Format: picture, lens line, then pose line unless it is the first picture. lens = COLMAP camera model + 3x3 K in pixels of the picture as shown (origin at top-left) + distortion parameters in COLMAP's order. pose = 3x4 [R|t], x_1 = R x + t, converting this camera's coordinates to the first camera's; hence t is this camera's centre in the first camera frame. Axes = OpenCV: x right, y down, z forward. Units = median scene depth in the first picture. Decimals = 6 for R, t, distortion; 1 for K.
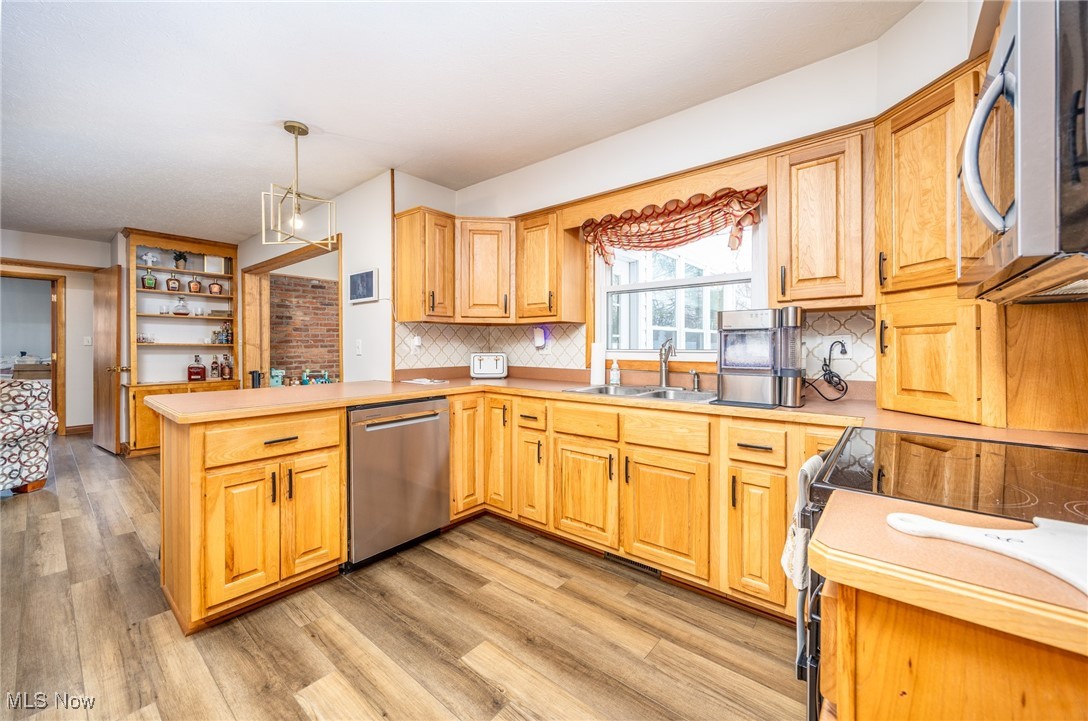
lens RADIAL K [[427.1, 0, 545.6], [0, 427.1, 344.0], [0, 0, 1]] dist [0.000483, 0.000138]
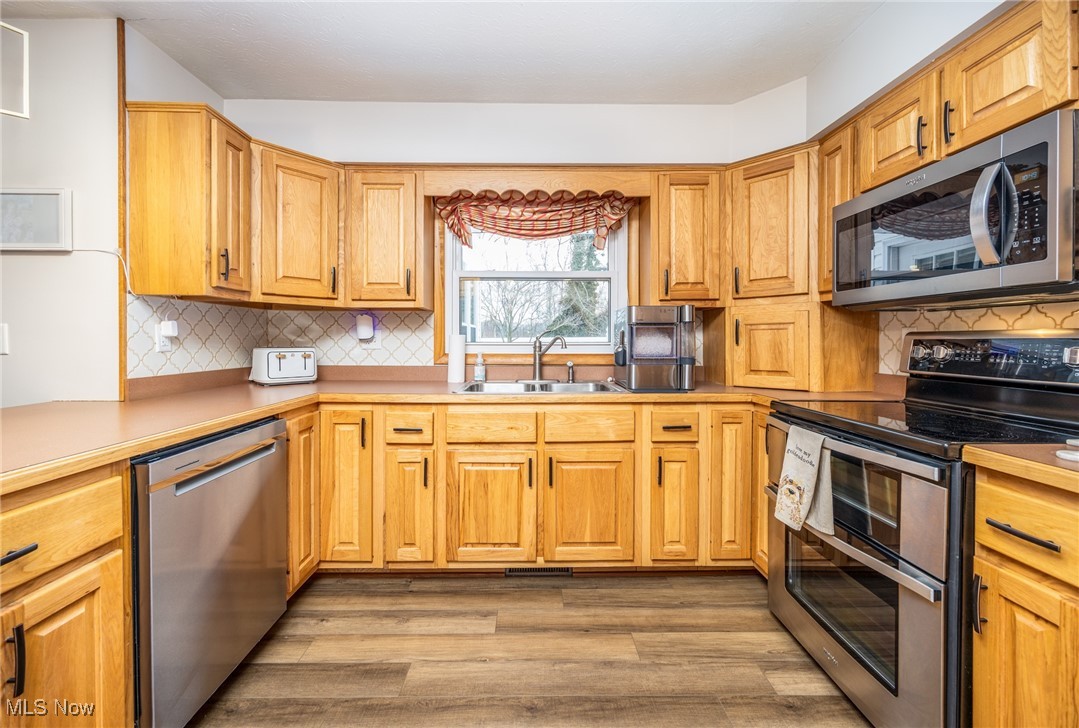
lens RADIAL K [[427.6, 0, 536.4], [0, 427.6, 340.1], [0, 0, 1]] dist [-0.000227, -0.000069]
pose [[0.761838, 0.000510, 0.647768, -0.396791], [-0.004585, 0.999979, 0.004604, 0.004951], [-0.647752, -0.006477, 0.761824, 0.288370]]
